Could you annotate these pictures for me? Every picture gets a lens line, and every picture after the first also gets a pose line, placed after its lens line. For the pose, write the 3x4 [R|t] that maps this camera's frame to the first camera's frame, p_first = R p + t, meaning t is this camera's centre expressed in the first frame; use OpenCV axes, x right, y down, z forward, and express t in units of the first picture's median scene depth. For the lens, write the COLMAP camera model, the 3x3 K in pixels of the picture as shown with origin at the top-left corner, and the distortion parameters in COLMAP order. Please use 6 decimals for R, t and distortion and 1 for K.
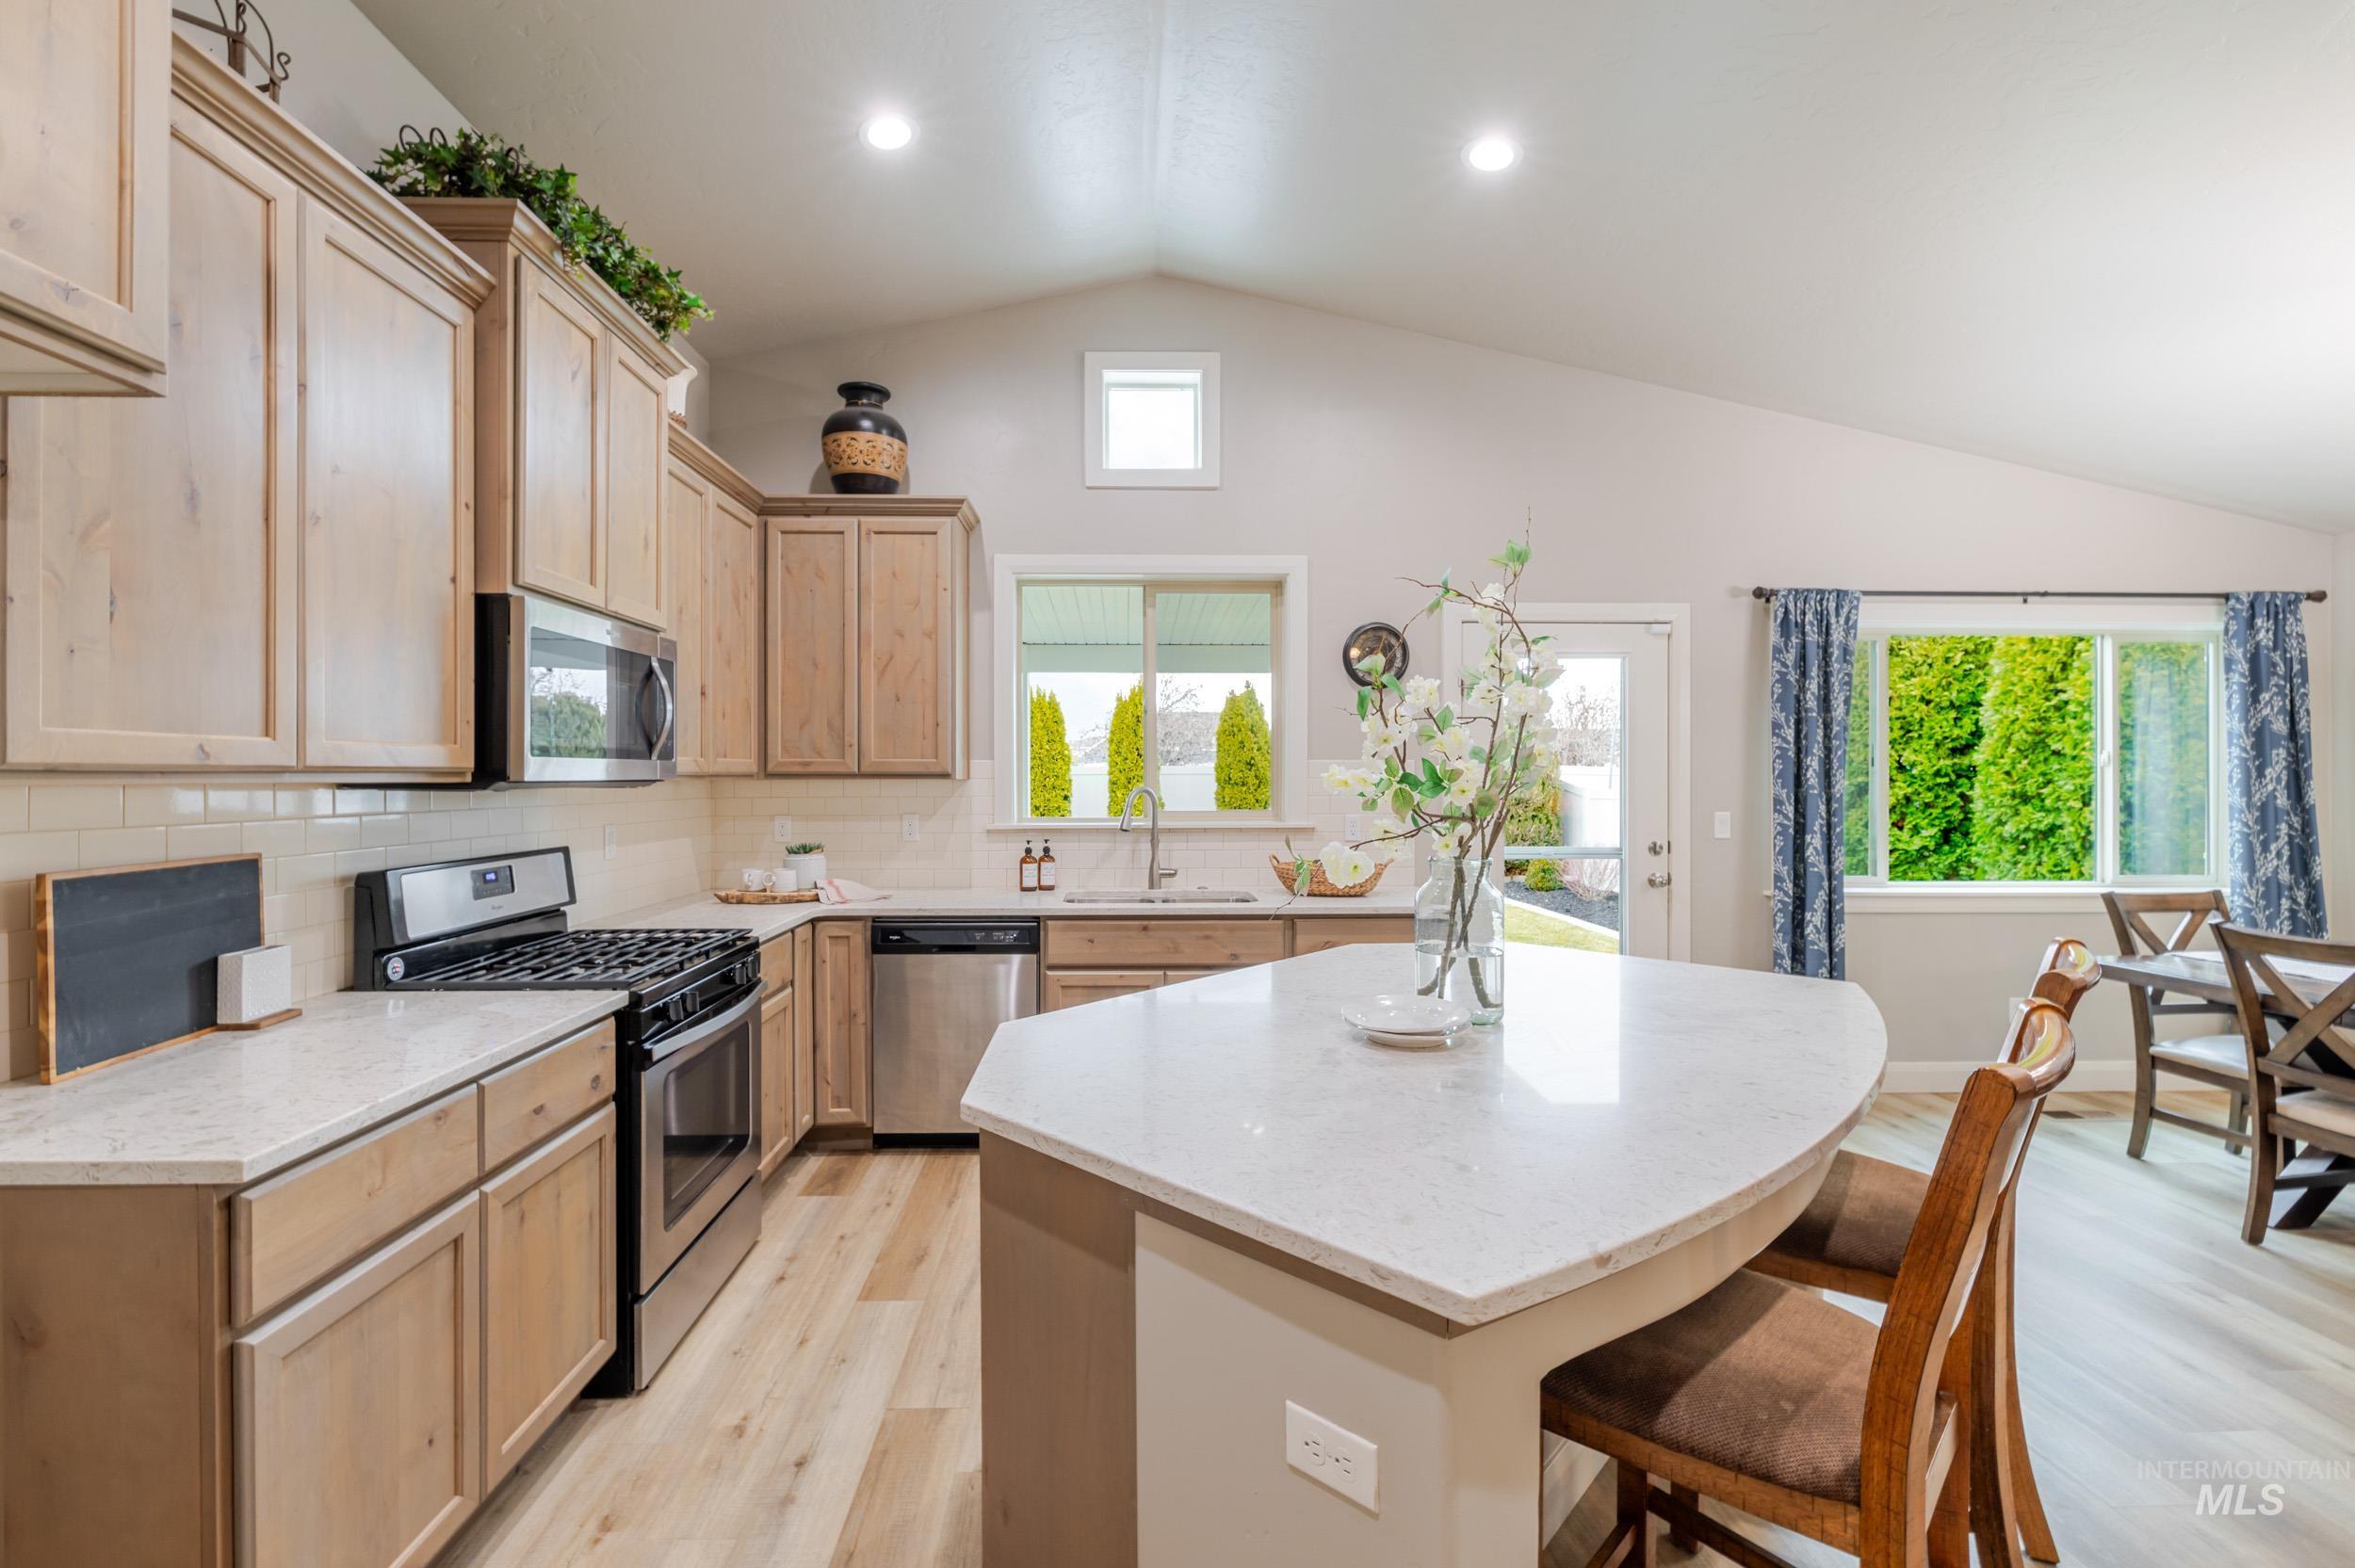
lens RADIAL K [[995.6, 0, 1142.3], [0, 995.6, 777.2], [0, 0, 1]] dist [0.000101, -0.000534]
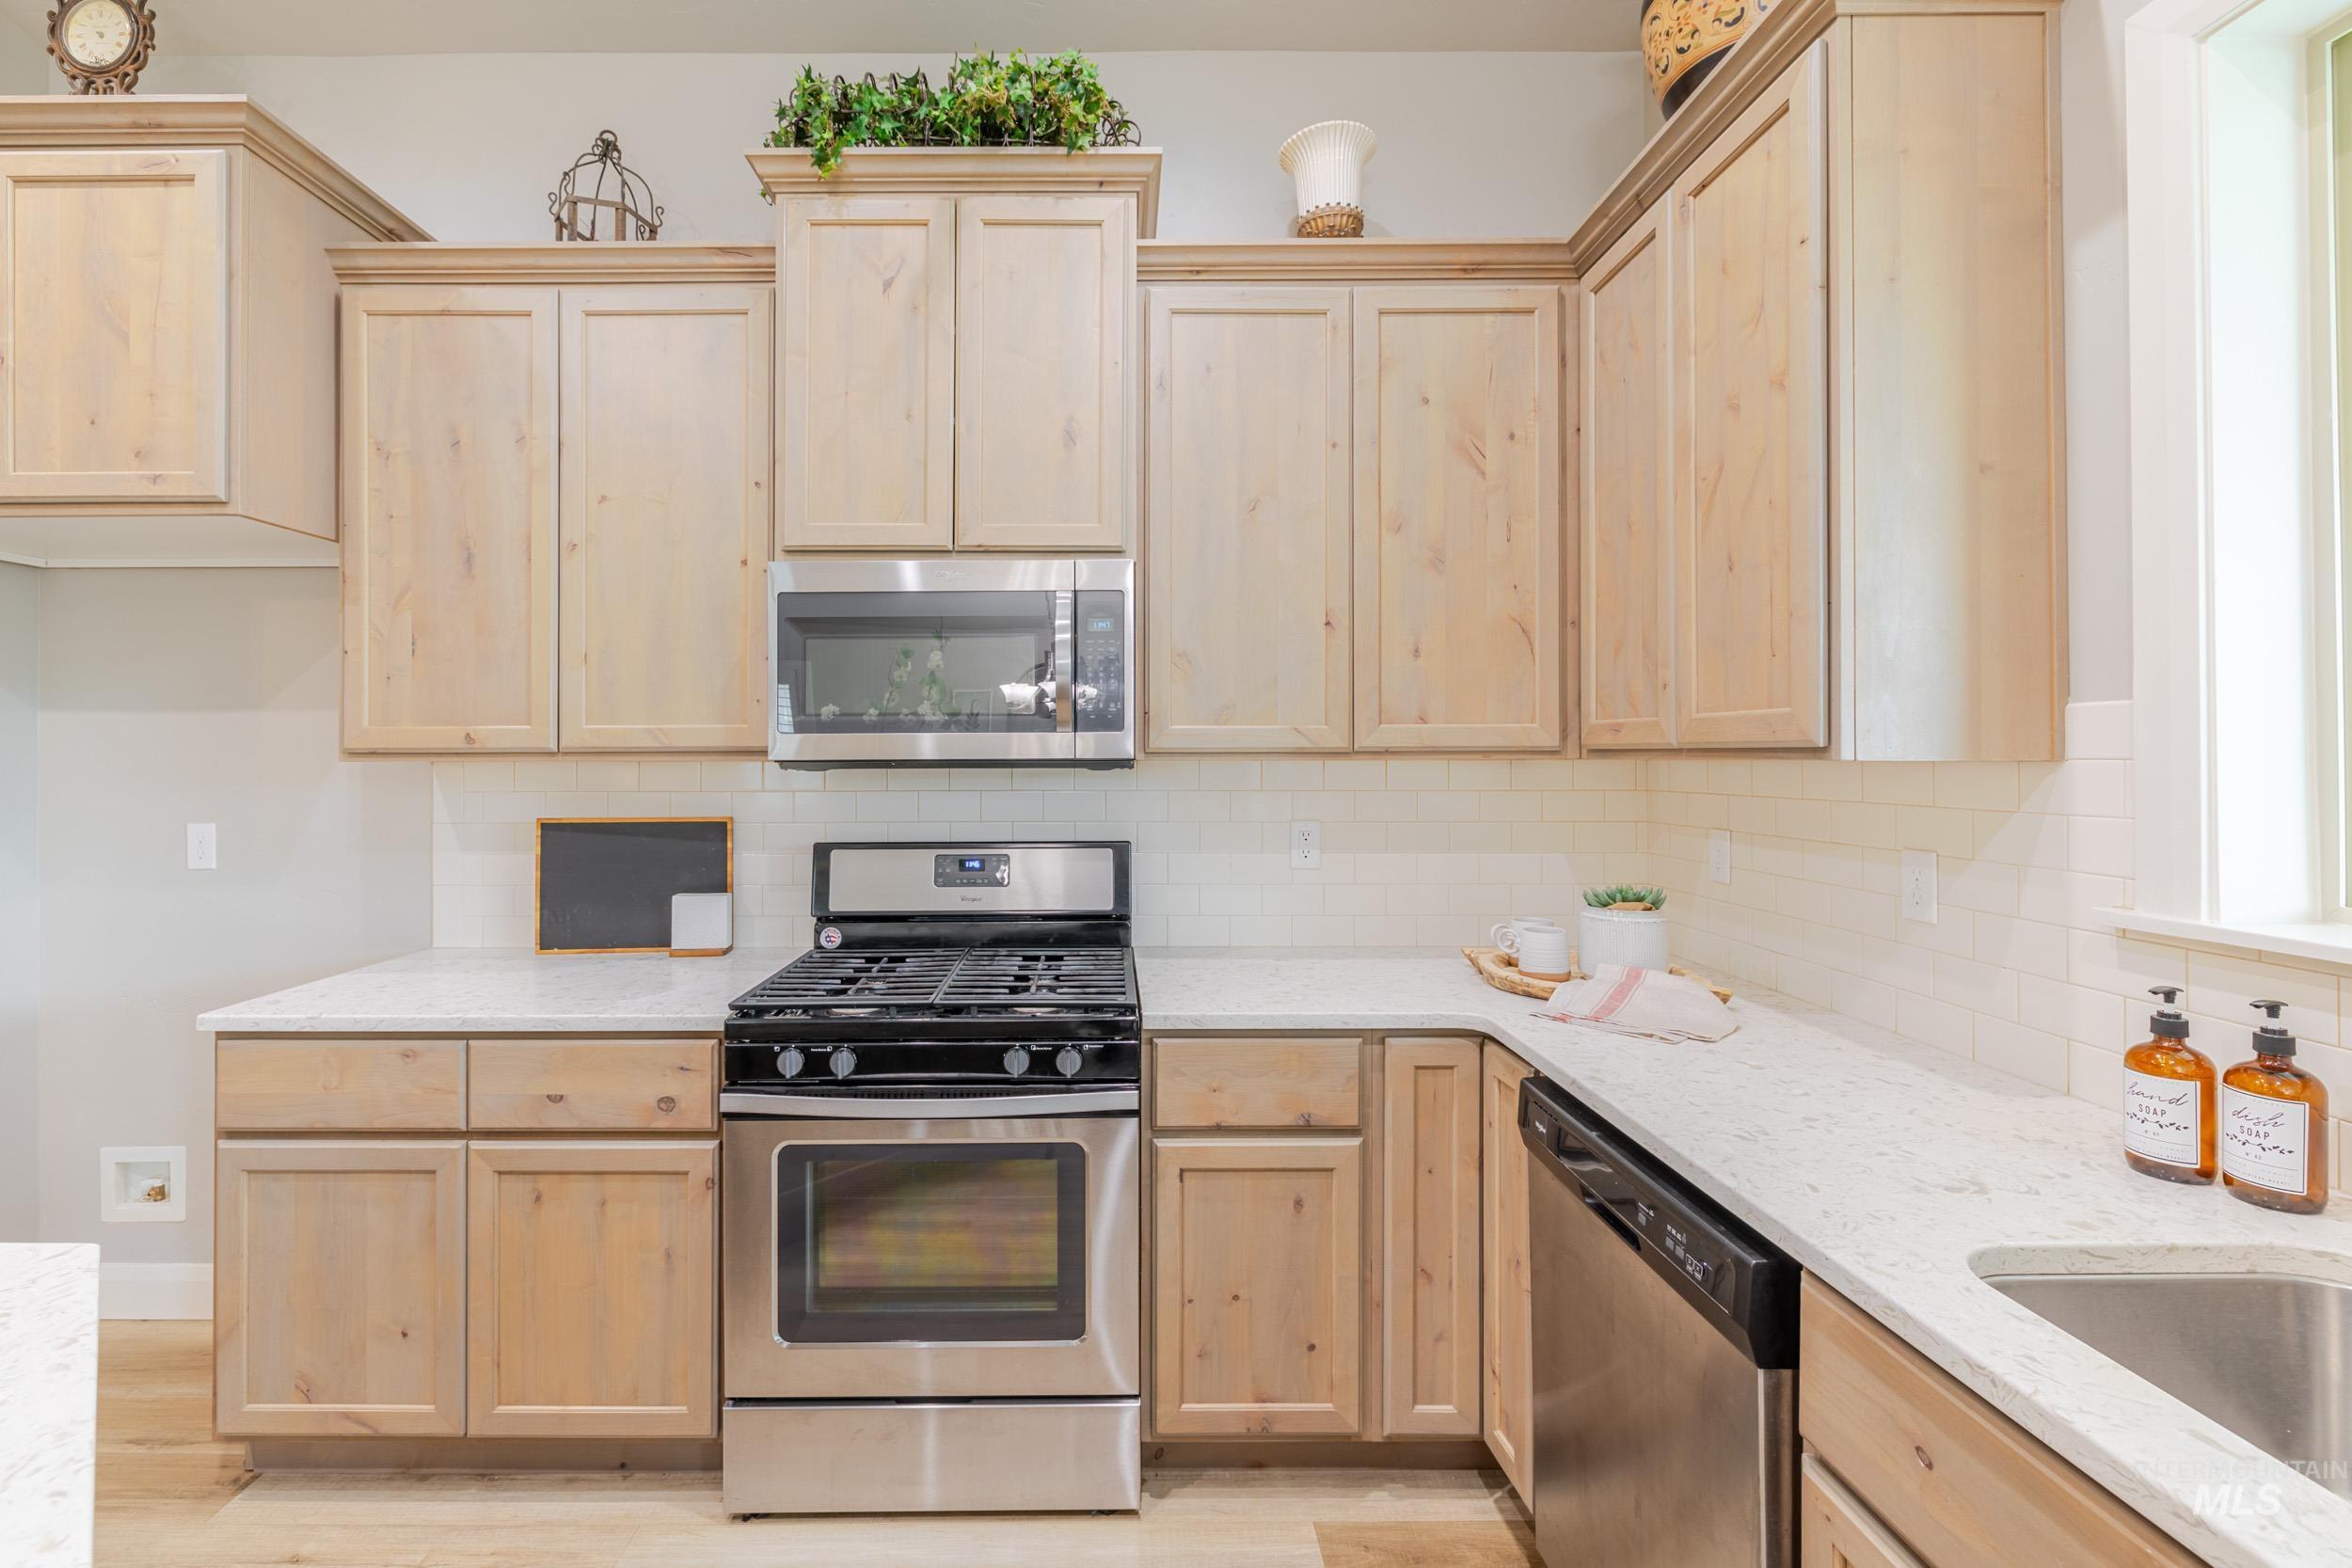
lens RADIAL K [[994.4, 0, 1123.0], [0, 994.4, 748.2], [0, 0, 1]] dist [0.000101, -0.000534]
pose [[-0.021592, -0.005868, -0.999750, 0.170835], [0.000820, 0.999982, -0.005887, -0.001010], [0.999767, -0.000947, -0.021587, 0.757587]]
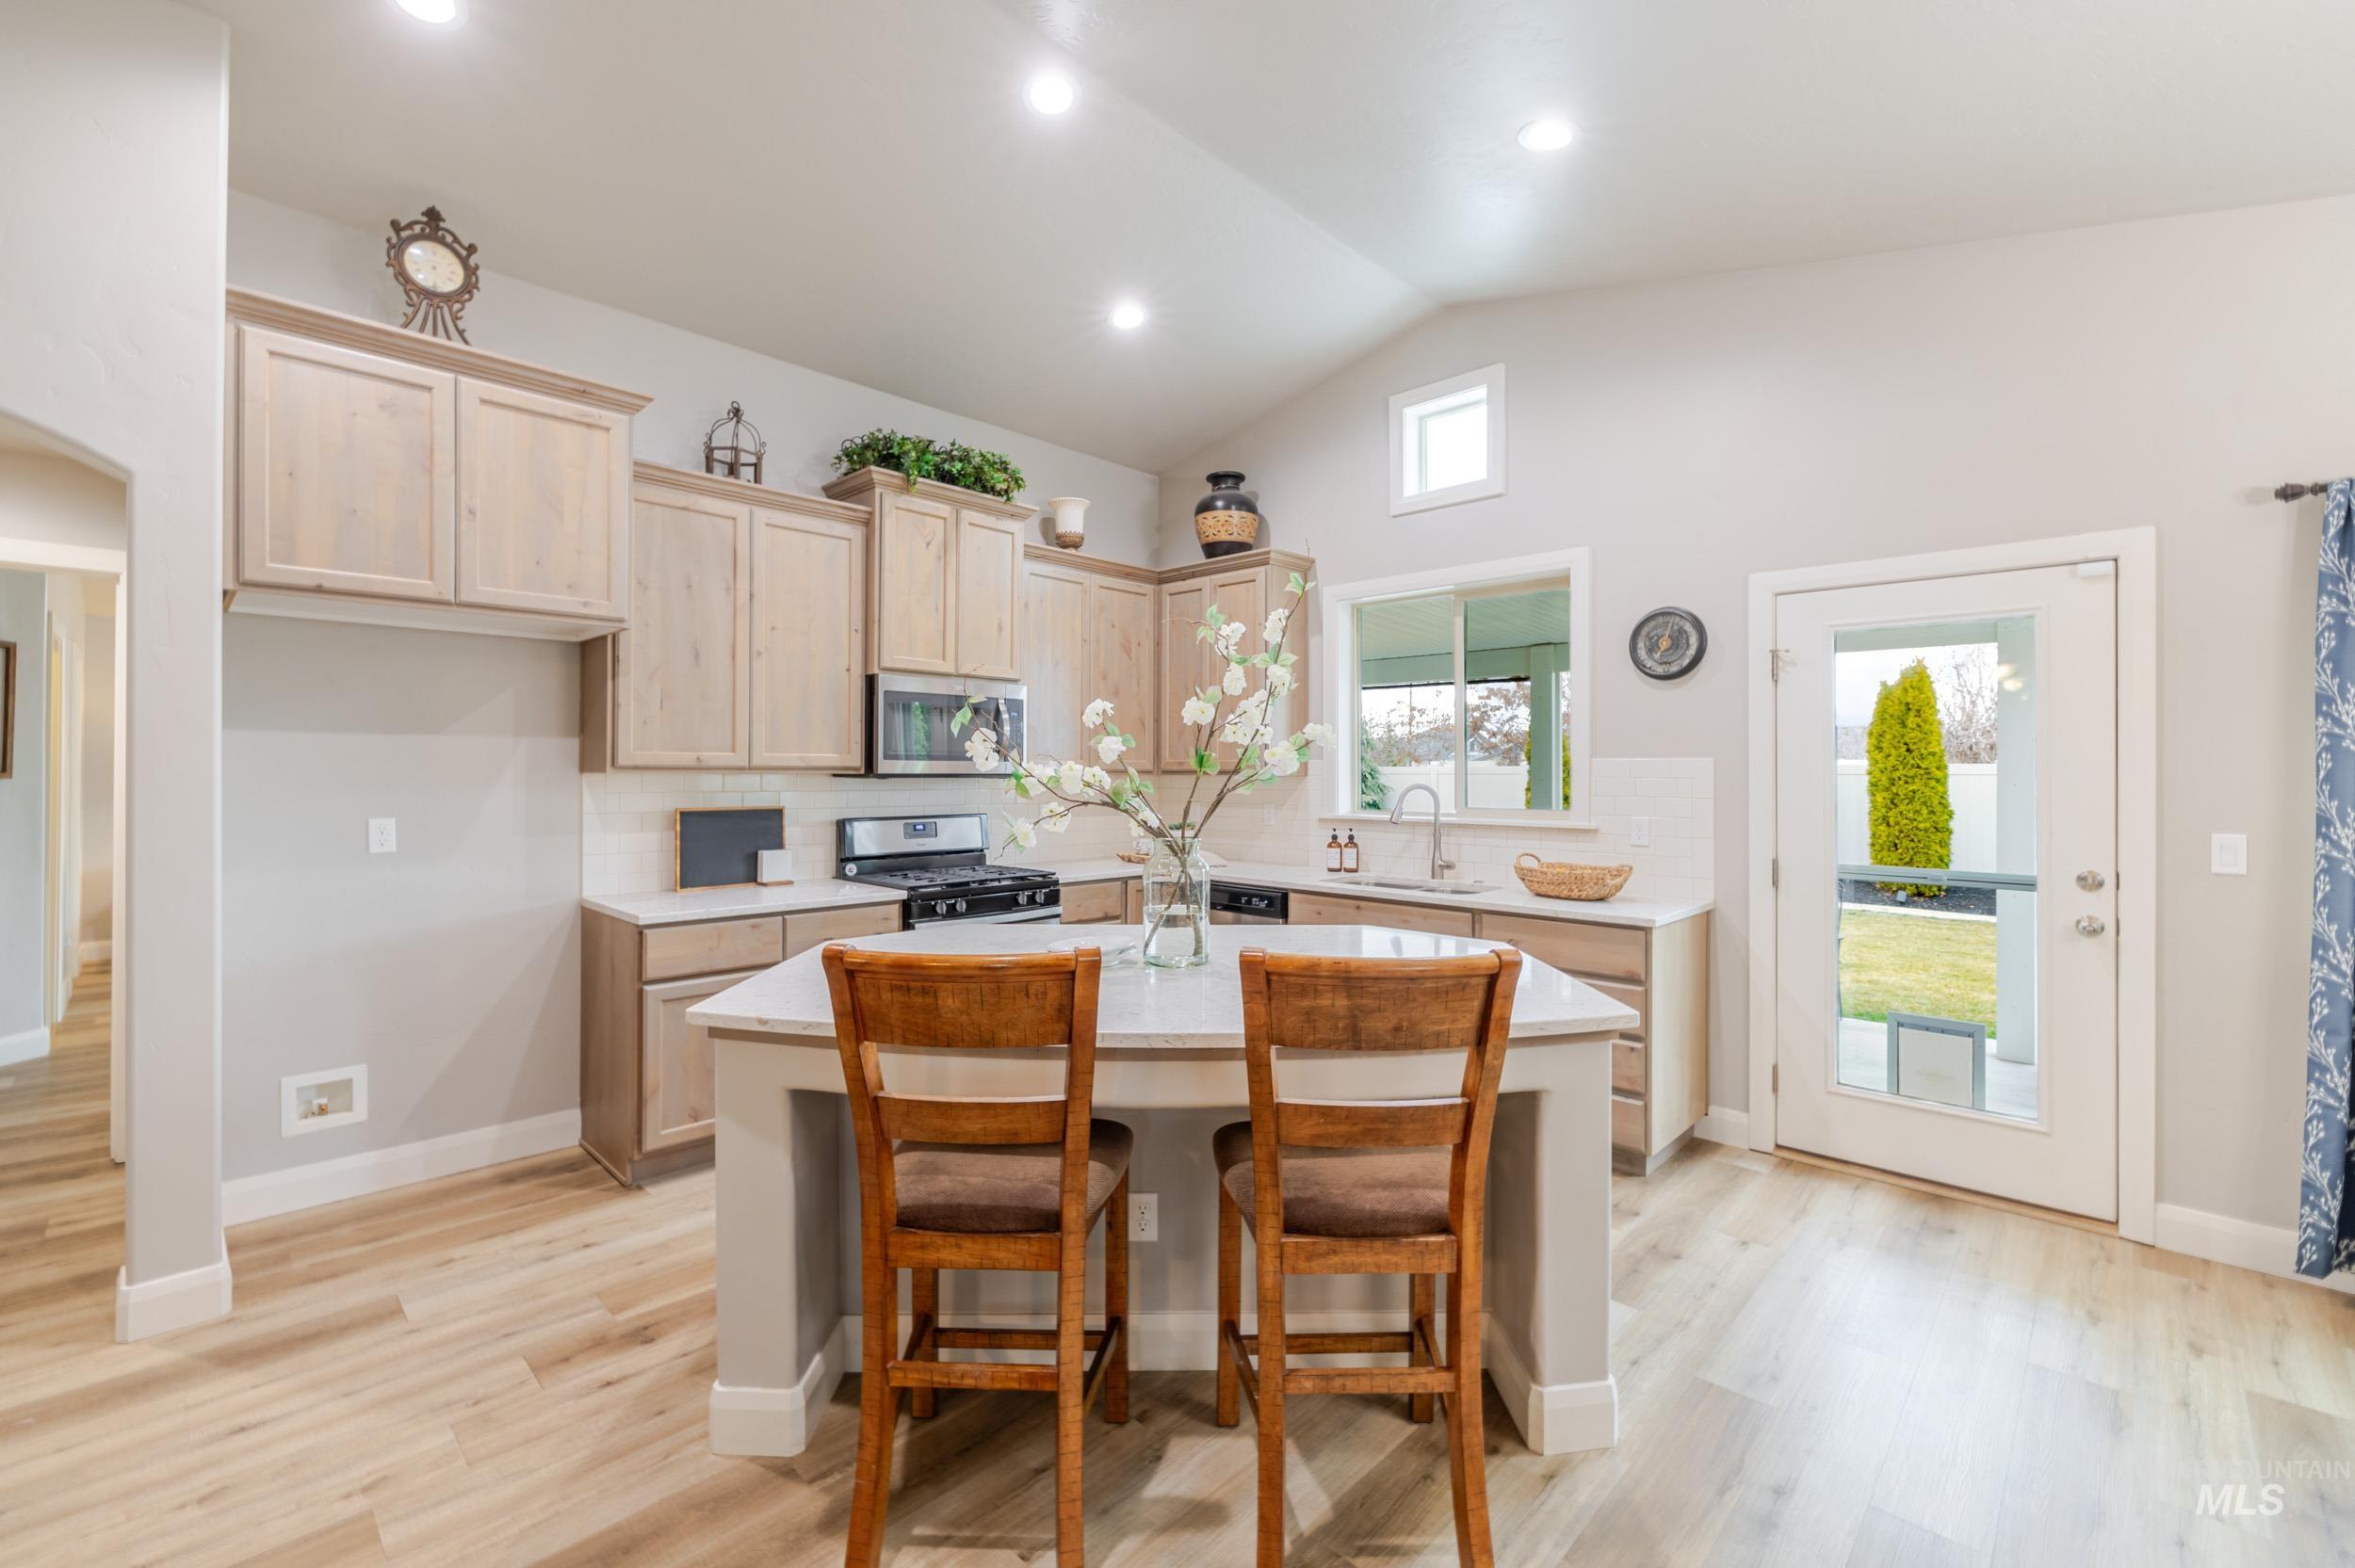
lens RADIAL K [[995.6, 0, 1179.2], [0, 995.6, 767.7], [0, 0, 1]] dist [0.000101, -0.000534]
pose [[0.703921, 0.001359, -0.710277, 0.618306], [-0.007052, 0.999962, -0.005075, -0.000891], [0.710243, 0.008582, 0.703904, 0.047913]]
